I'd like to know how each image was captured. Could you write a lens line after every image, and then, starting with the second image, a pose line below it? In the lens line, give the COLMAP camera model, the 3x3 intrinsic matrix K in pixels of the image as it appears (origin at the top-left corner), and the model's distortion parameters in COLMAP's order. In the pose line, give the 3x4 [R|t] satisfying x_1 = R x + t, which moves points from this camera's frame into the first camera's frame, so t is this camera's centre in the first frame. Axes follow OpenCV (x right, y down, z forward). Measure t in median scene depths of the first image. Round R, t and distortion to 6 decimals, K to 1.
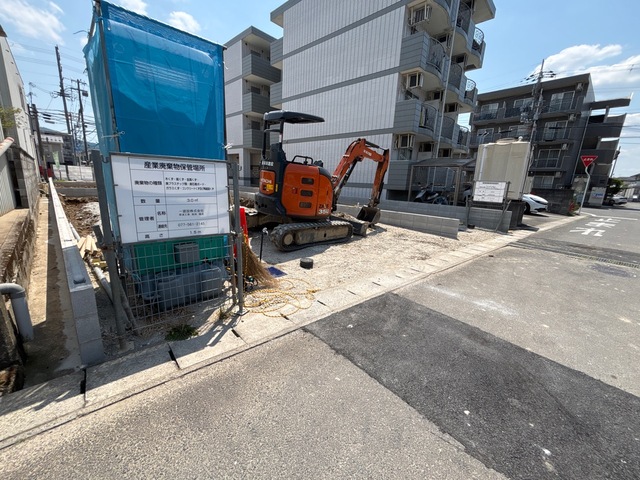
lens RADIAL K [[258.2, 0, 320.0], [0, 258.2, 240.0], [0, 0, 1]] dist [-0.003409, 0.000146]
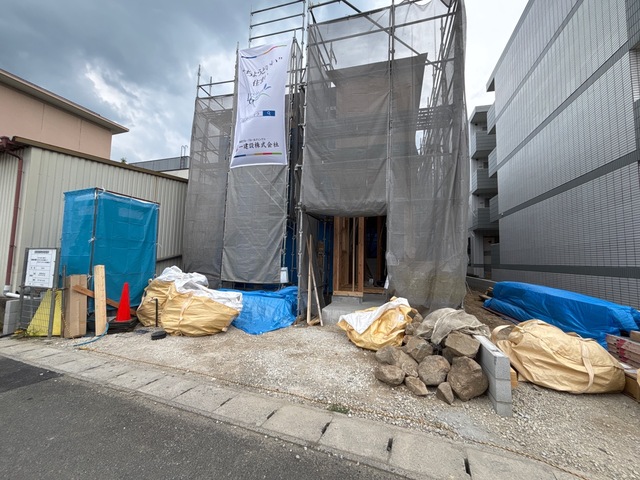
lens RADIAL K [[270.7, 0, 320.9], [0, 270.7, 239.2], [0, 0, 1]] dist [0.000874, 0.000277]
pose [[0.475155, -0.106725, -0.873406, 0.576265], [-0.194244, 0.955405, -0.222418, -0.077499], [0.858194, 0.275337, 0.433235, 0.455706]]
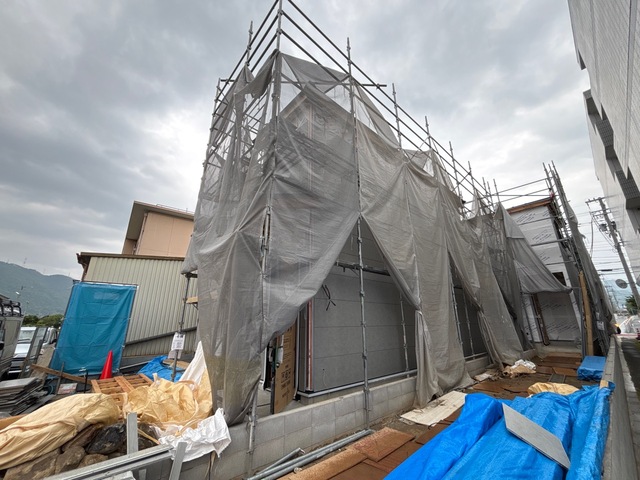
lens RADIAL K [[259.1, 0, 320.3], [0, 259.1, 239.0], [0, 0, 1]] dist [-0.000141, 0.000514]
pose [[-0.064332, -0.353092, -0.933374, 0.573390], [-0.218045, 0.917686, -0.332128, -0.222640], [0.973816, 0.182151, -0.136026, 1.019954]]
